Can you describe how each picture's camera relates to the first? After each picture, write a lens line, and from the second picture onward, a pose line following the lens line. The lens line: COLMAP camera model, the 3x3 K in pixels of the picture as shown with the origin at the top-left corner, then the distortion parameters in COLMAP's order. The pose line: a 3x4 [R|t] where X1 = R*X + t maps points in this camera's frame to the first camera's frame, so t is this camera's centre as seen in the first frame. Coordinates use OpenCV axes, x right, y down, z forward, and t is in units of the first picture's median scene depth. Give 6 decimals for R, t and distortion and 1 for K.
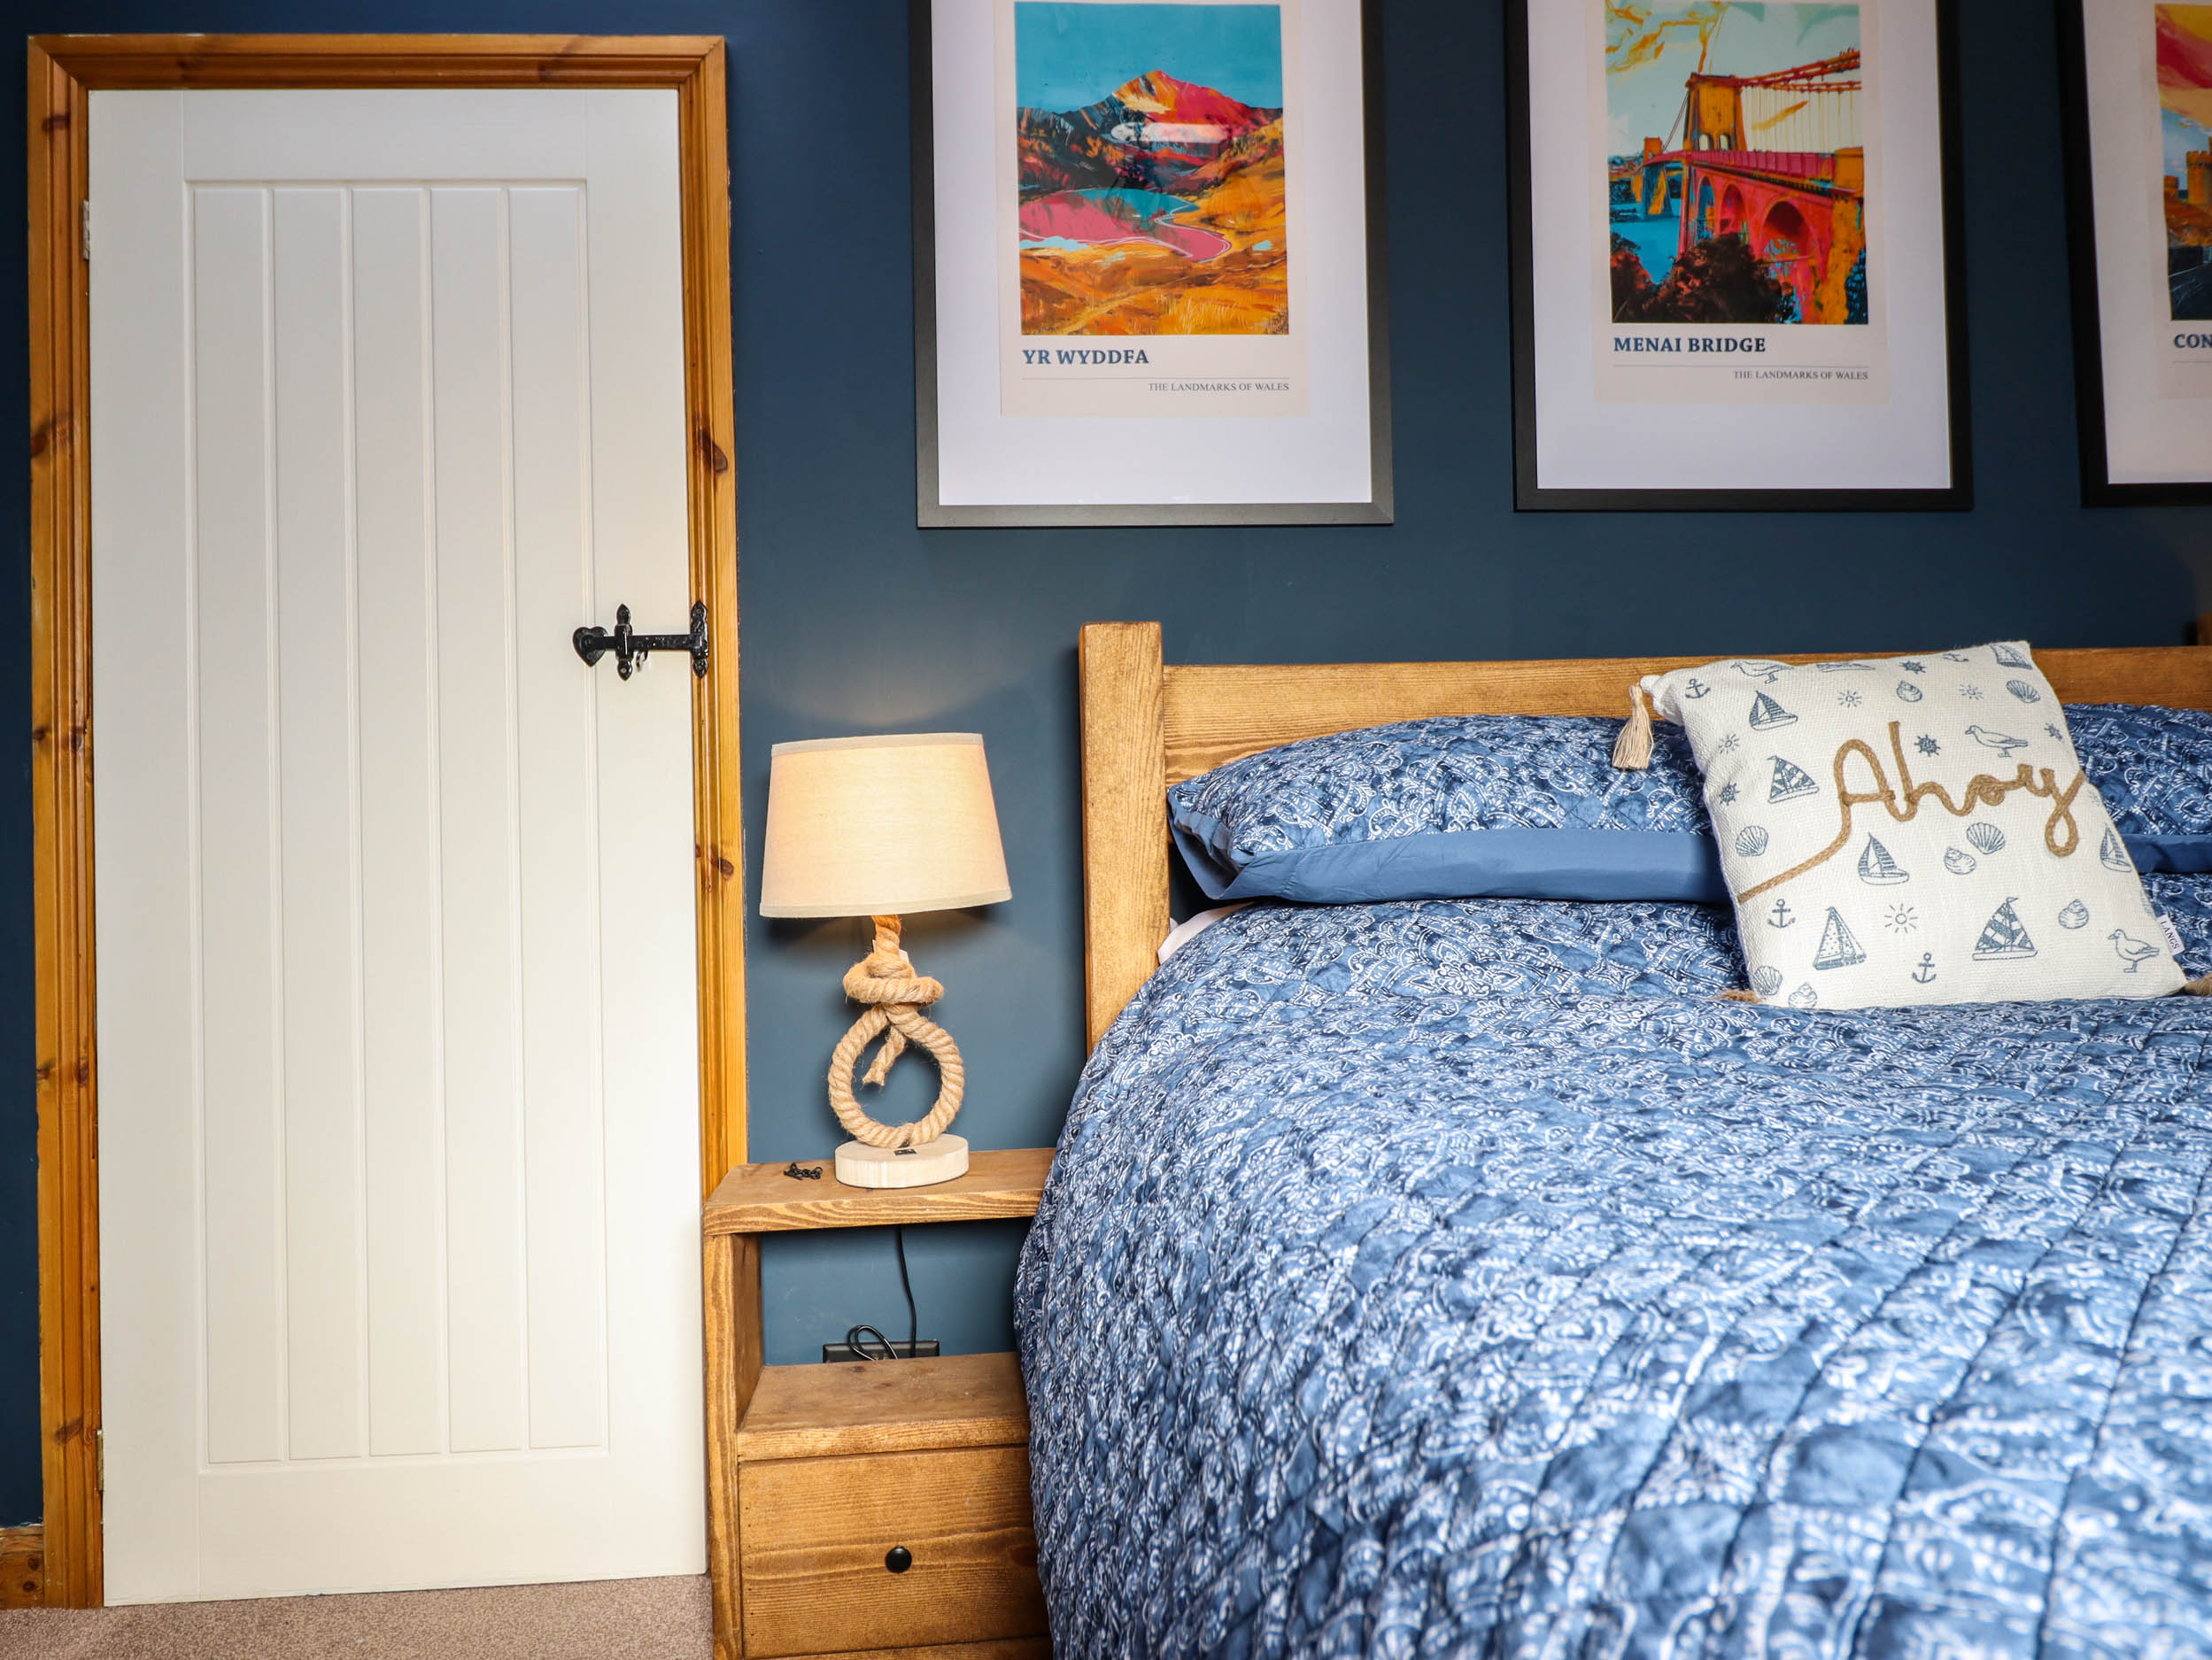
lens RADIAL K [[1405.0, 0, 1104.6], [0, 1405.0, 822.6], [0, 0, 1]] dist [0.007596, -0.010805]
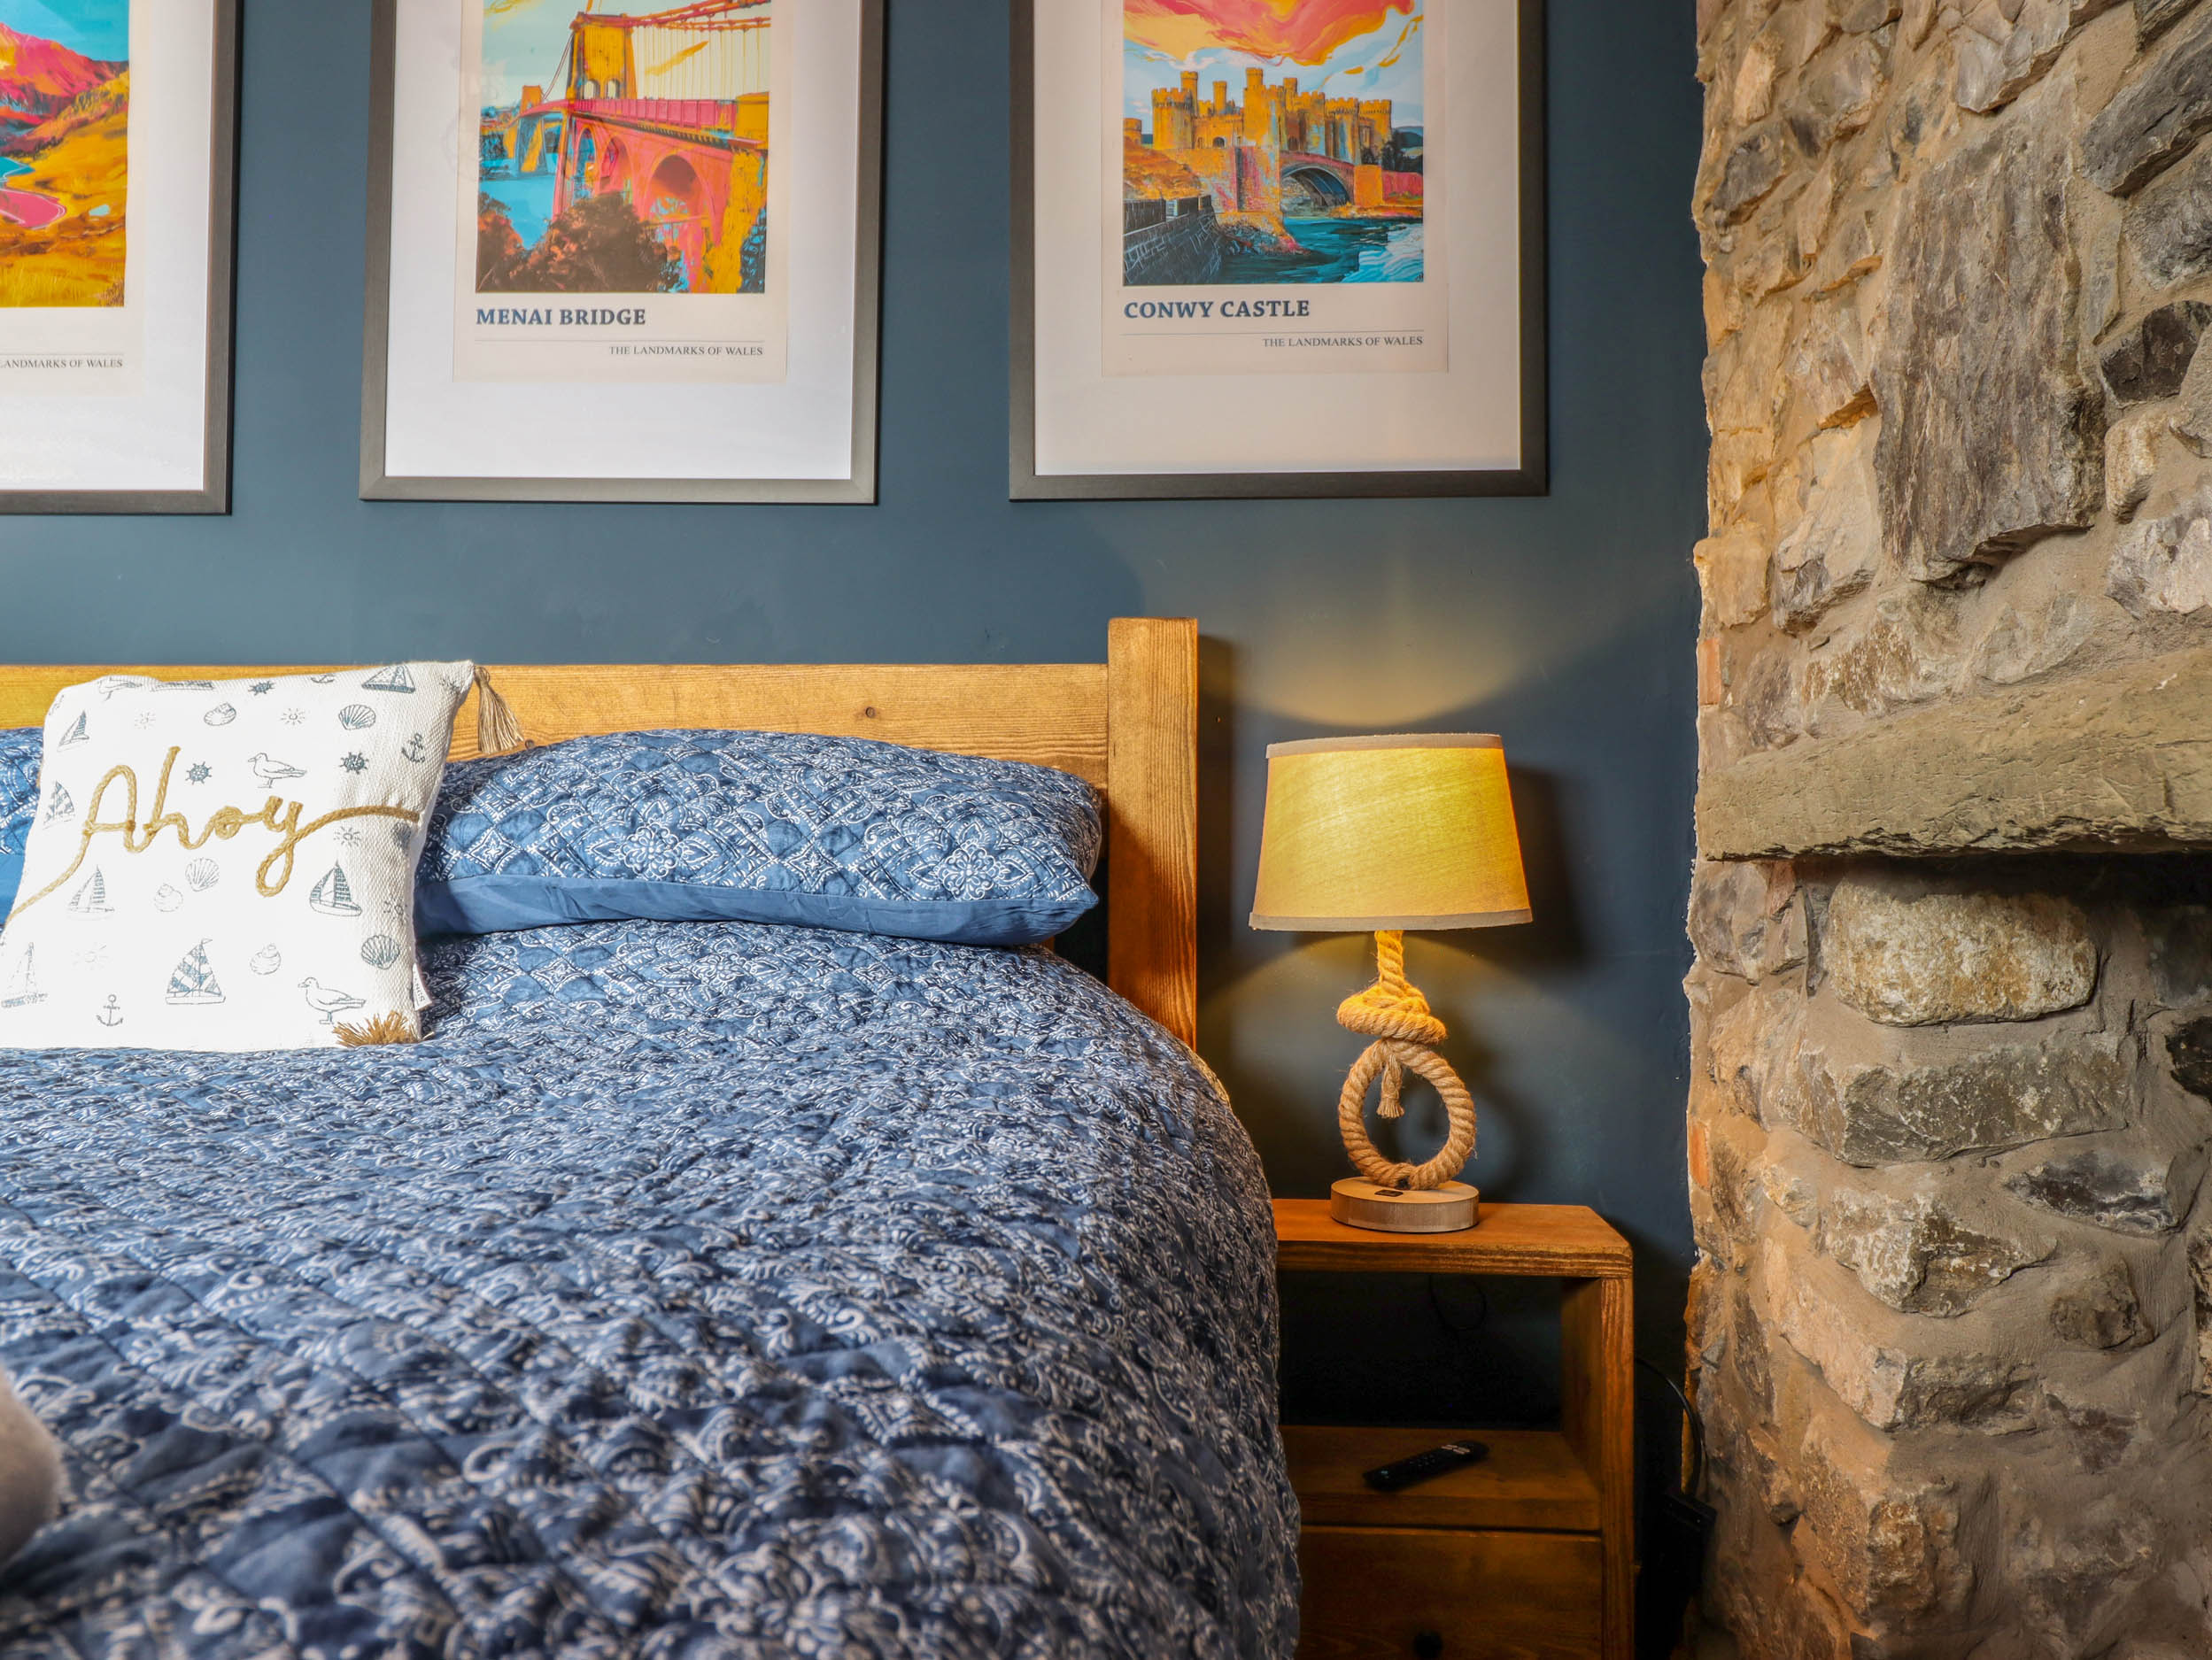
lens RADIAL K [[1691.8, 0, 1106.2], [0, 1691.8, 836.5], [0, 0, 1]] dist [-0.001903, -0.000339]
pose [[0.994761, 0.029360, -0.097916, 0.874149], [-0.029146, 0.999569, 0.003612, -0.023311], [0.097980, -0.000739, 0.995188, -0.036494]]
